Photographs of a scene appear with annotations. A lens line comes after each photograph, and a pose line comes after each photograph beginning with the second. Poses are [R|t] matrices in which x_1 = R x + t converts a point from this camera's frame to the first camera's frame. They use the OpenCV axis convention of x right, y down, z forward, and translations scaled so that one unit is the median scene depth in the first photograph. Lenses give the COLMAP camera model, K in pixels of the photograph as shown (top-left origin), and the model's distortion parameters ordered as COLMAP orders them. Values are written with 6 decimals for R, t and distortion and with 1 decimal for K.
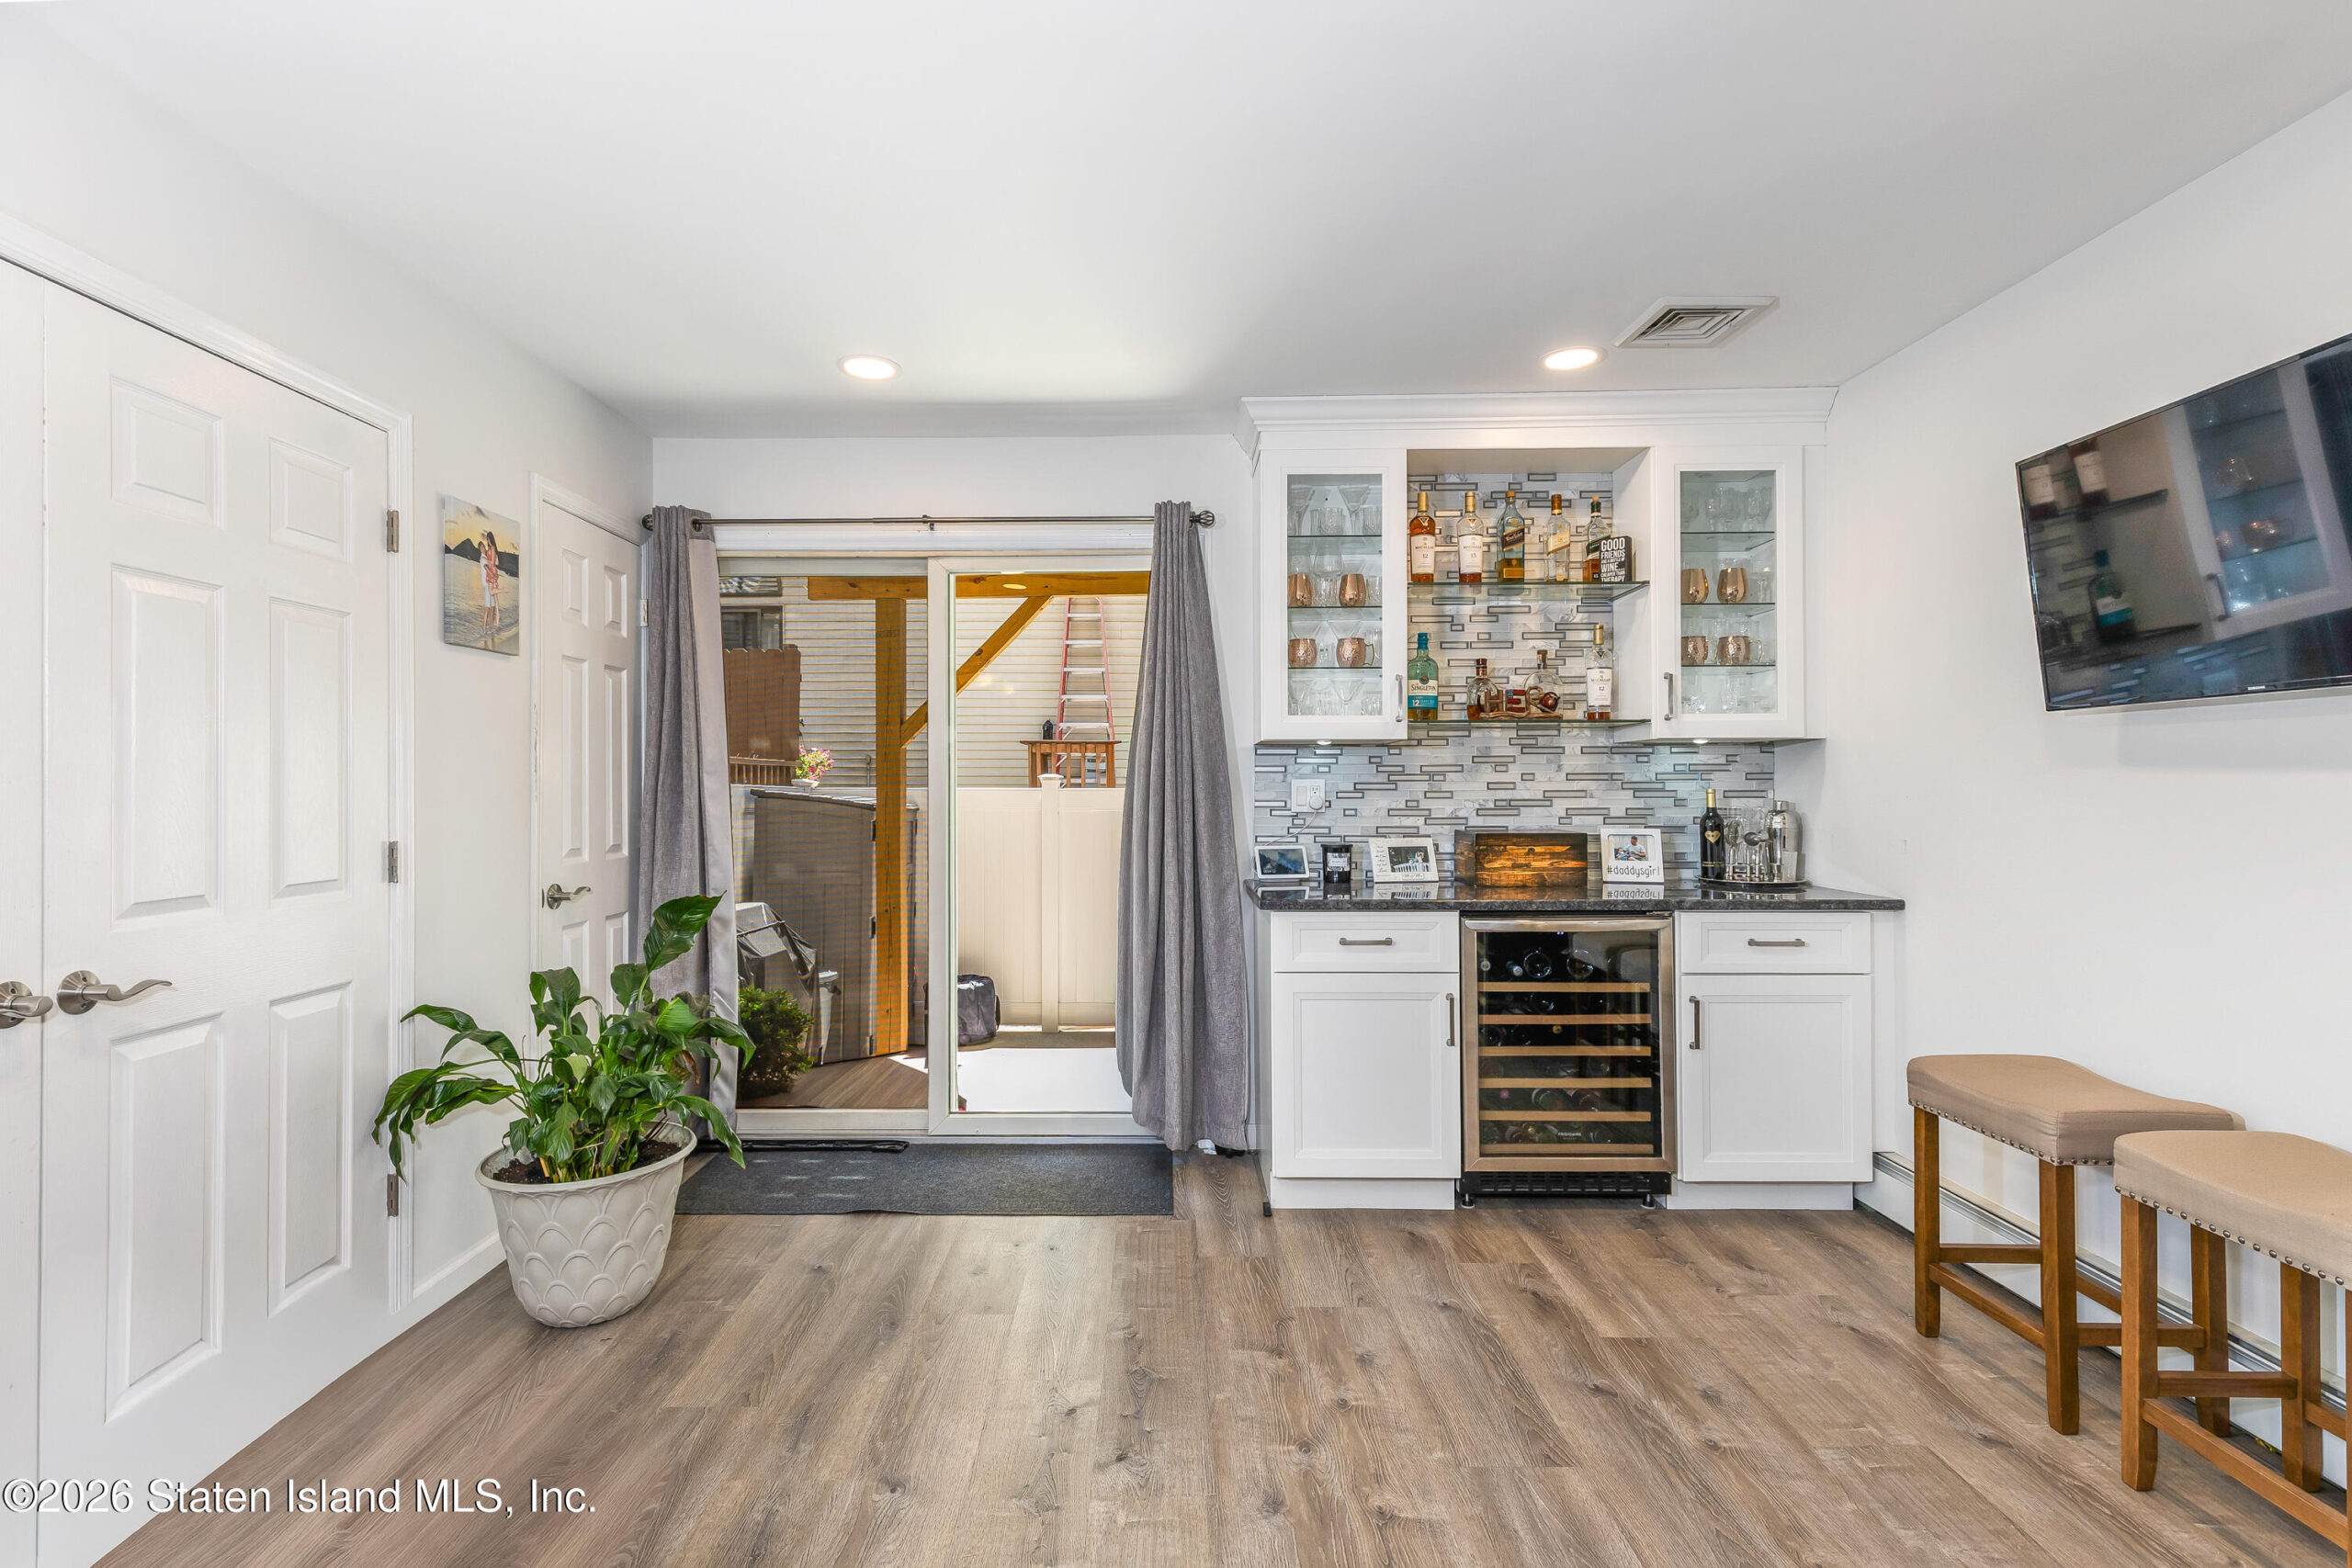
lens RADIAL K [[1094.8, 0, 1164.3], [0, 1094.8, 772.2], [0, 0, 1]] dist [0.003527, -0.000283]
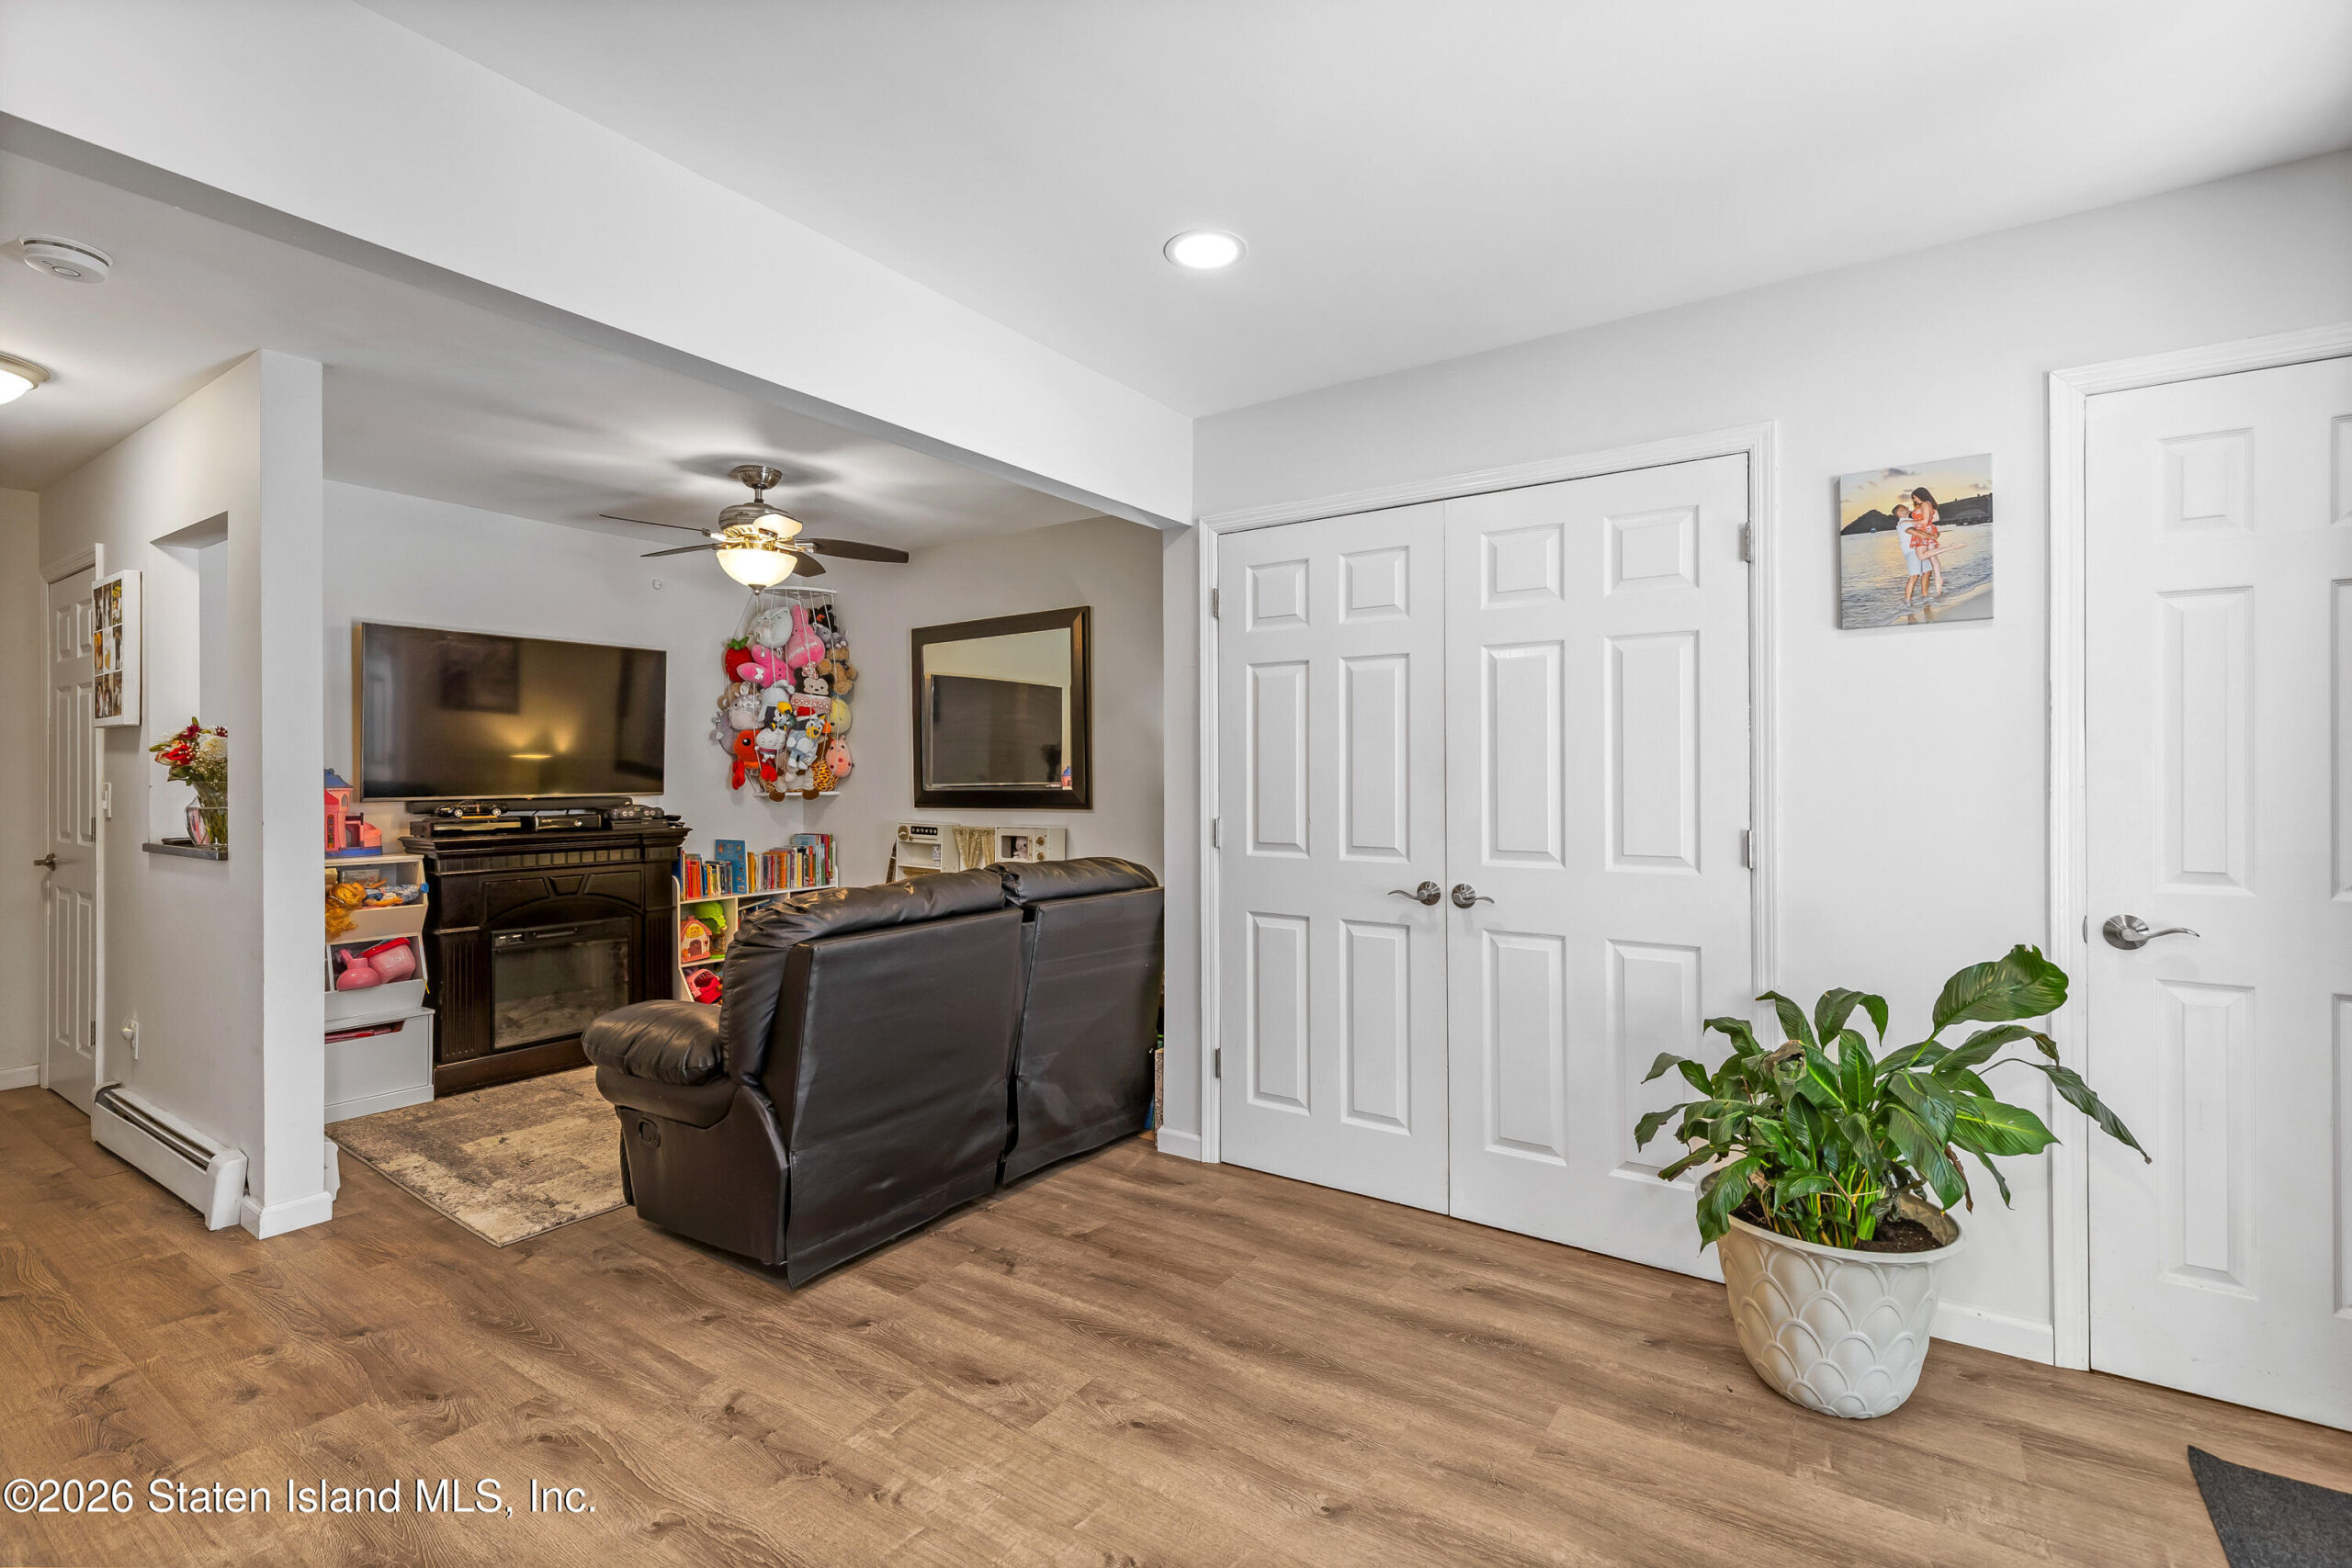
lens RADIAL K [[1060.6, 0, 1189.3], [0, 1060.6, 771.6], [0, 0, 1]] dist [0.007022, 0.000337]
pose [[-0.558394, 0.004263, -0.829565, 0.334796], [0.015611, 0.999864, -0.005369, 0.001830], [0.829429, -0.015948, -0.558384, 0.800126]]
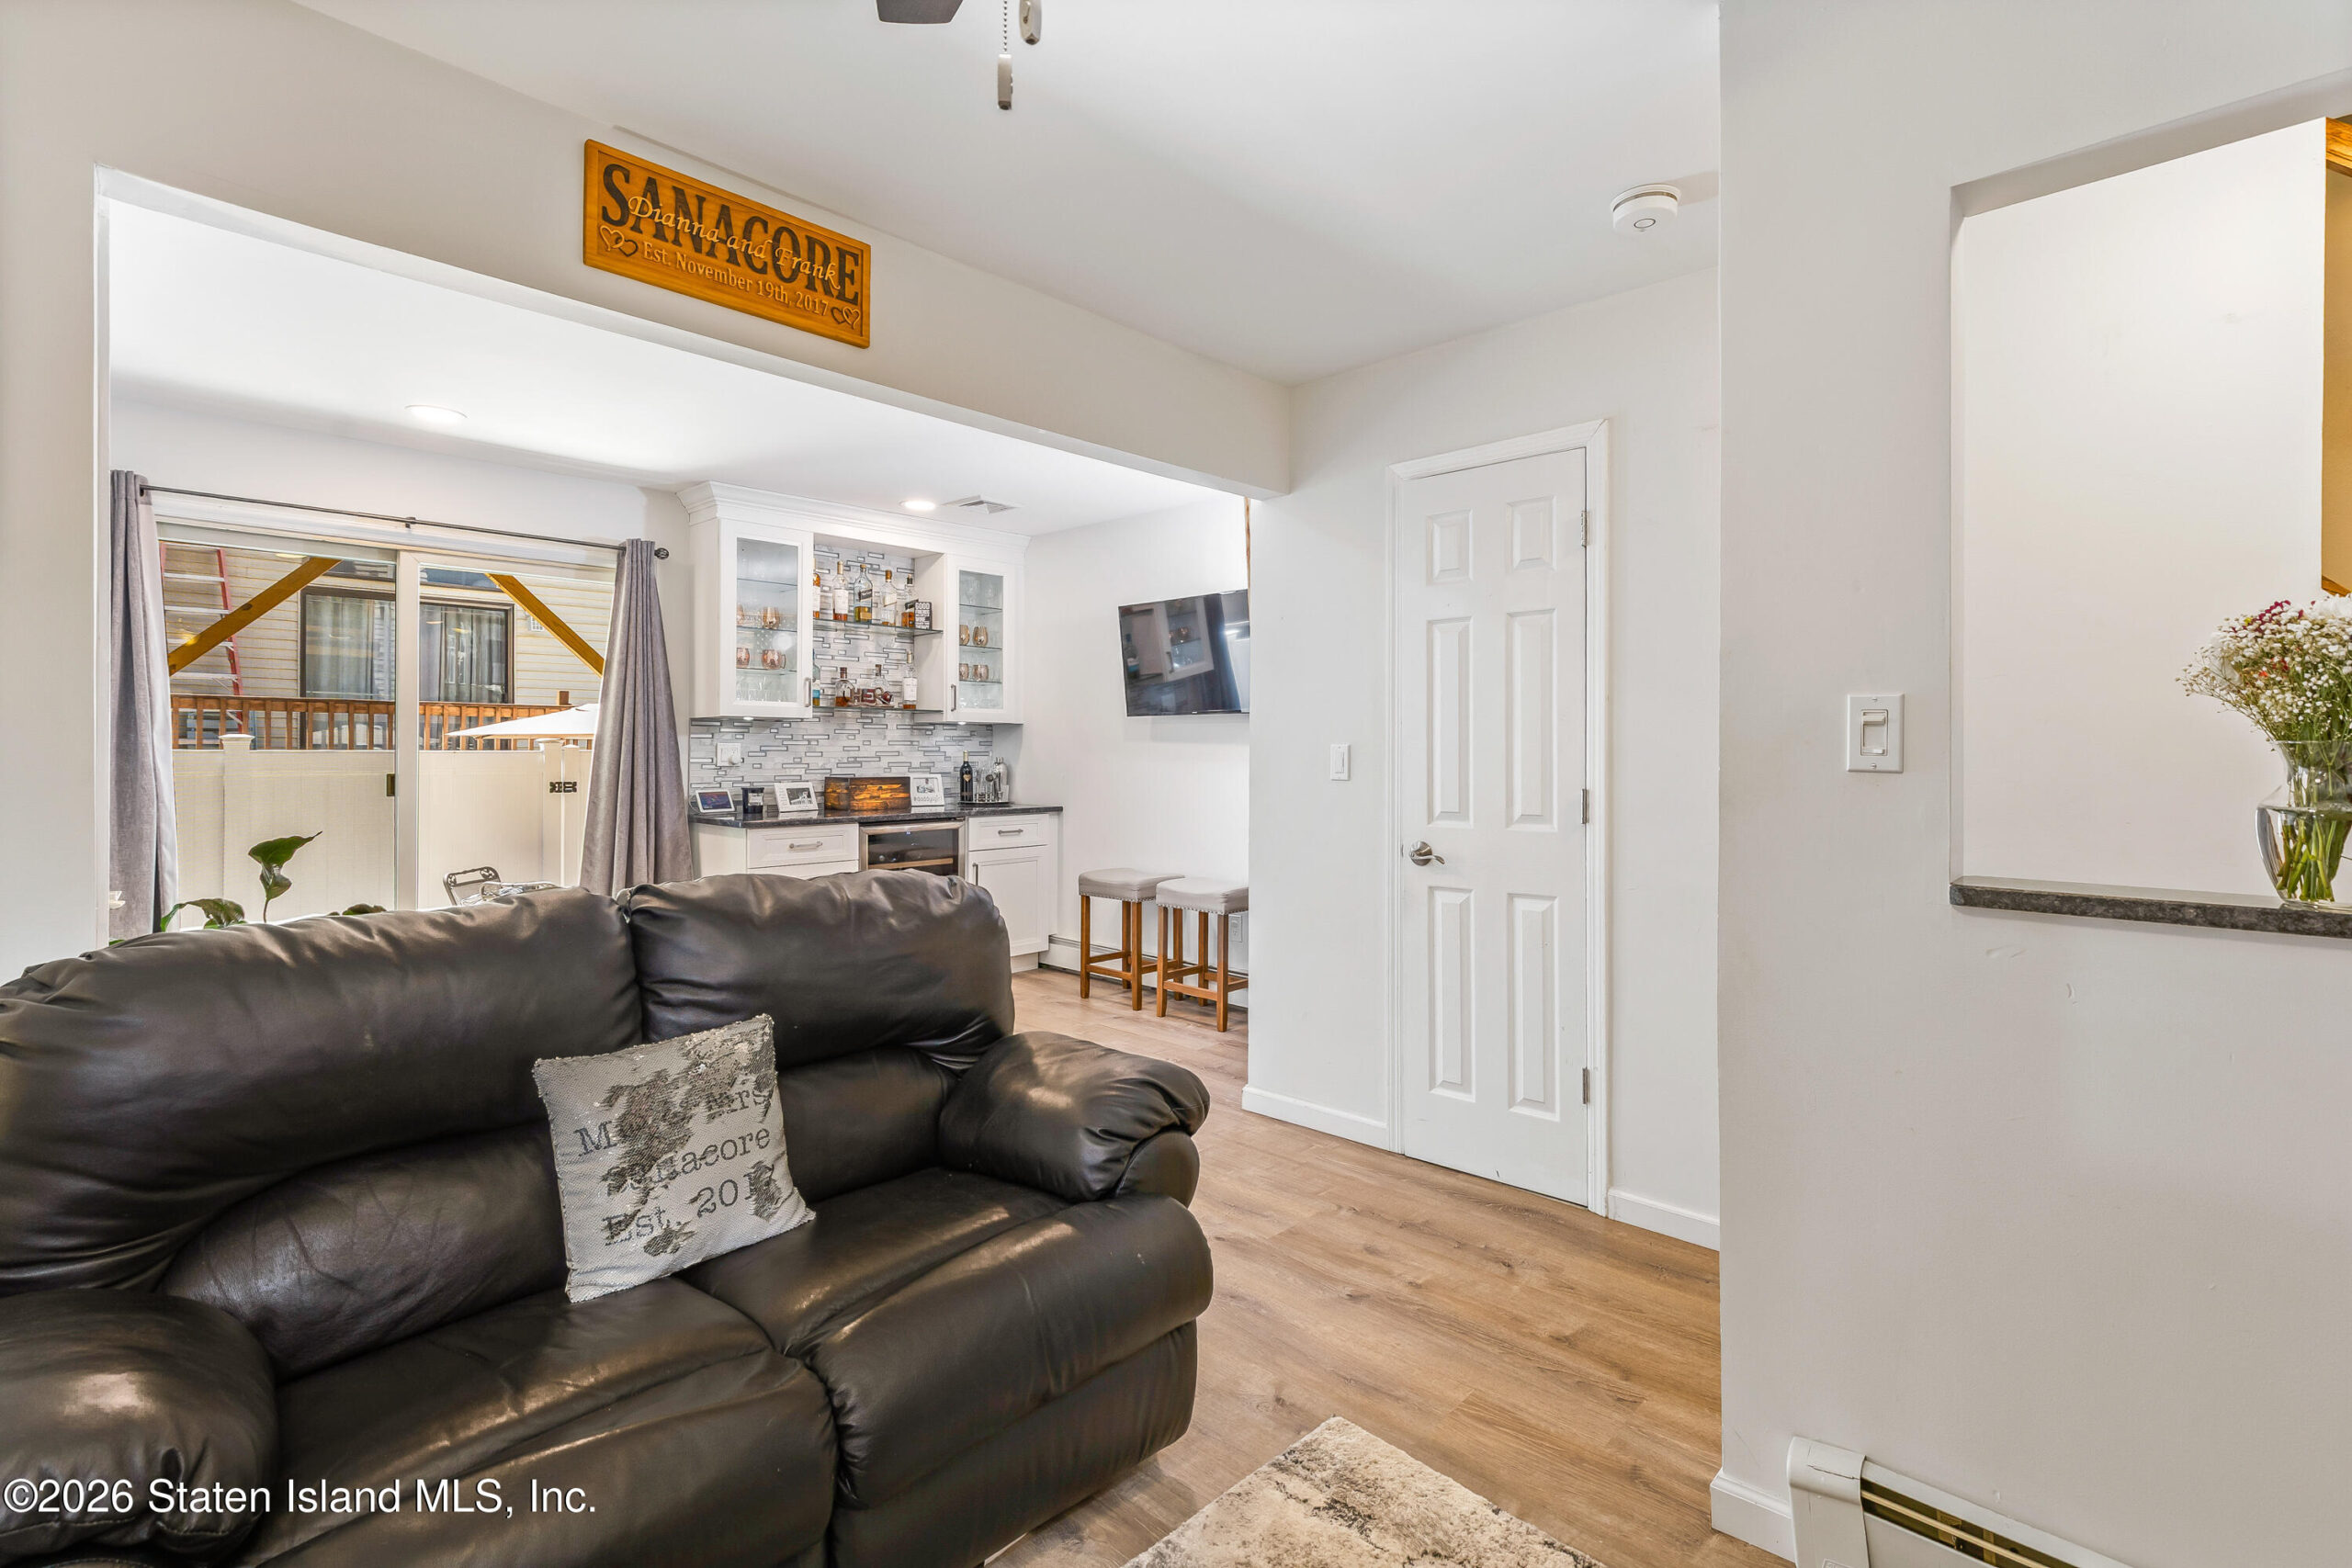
lens RADIAL K [[1066.9, 0, 1178.0], [0, 1066.9, 736.1], [0, 0, 1]] dist [0.016280, -0.000432]
pose [[0.689053, 0.013920, 0.724577, -0.522087], [-0.013041, 0.999892, -0.006808, -0.000823], [-0.724593, -0.004758, 0.689160, -0.433179]]
